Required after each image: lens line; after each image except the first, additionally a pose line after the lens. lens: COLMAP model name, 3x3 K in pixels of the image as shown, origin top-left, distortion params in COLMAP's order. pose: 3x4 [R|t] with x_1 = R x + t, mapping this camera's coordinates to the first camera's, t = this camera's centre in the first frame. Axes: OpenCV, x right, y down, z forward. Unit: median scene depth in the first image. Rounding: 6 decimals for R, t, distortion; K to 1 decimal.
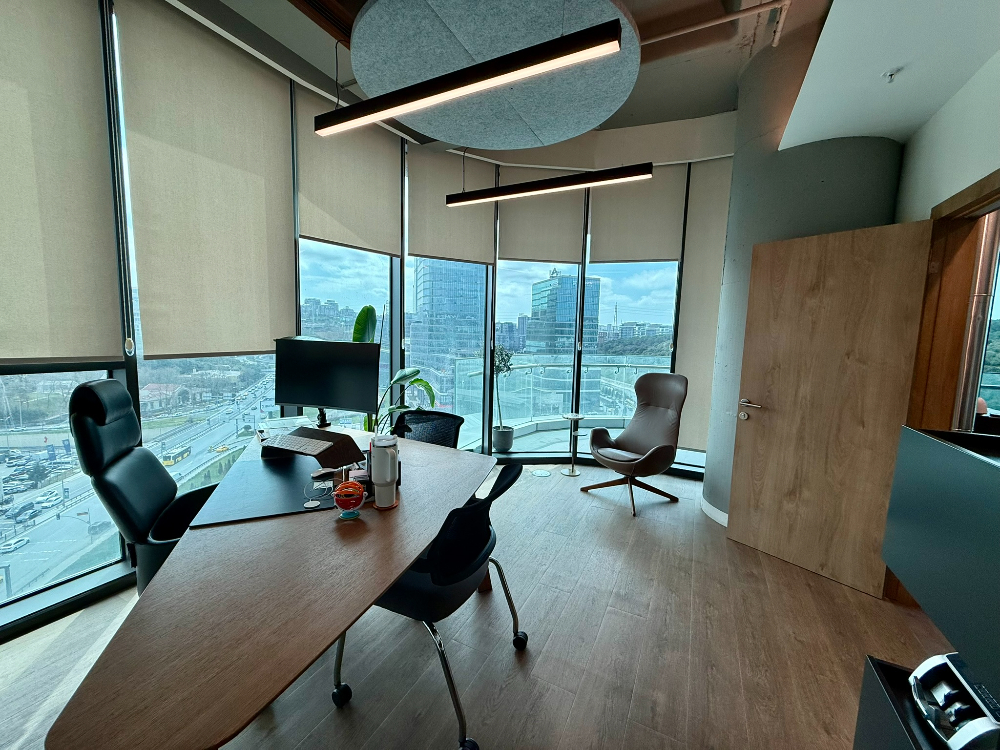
lens RADIAL K [[397.0, 0, 500.0], [0, 397.0, 375.0], [0, 0, 1]] dist [-0.001210, 0.000534]
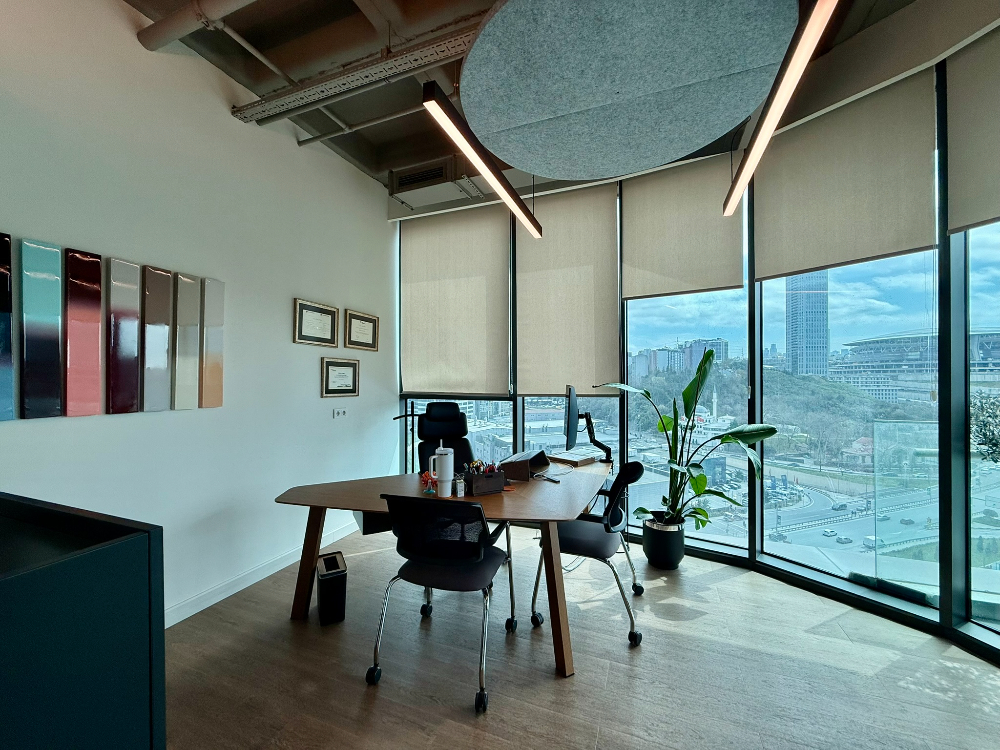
lens RADIAL K [[398.7, 0, 500.0], [0, 398.7, 375.0], [0, 0, 1]] dist [0.000827, 0.000227]
pose [[0.100673, -0.029378, -0.994486, 0.500977], [-0.100650, 0.994135, -0.039557, -0.031573], [0.989815, 0.104078, 0.097126, 0.430233]]
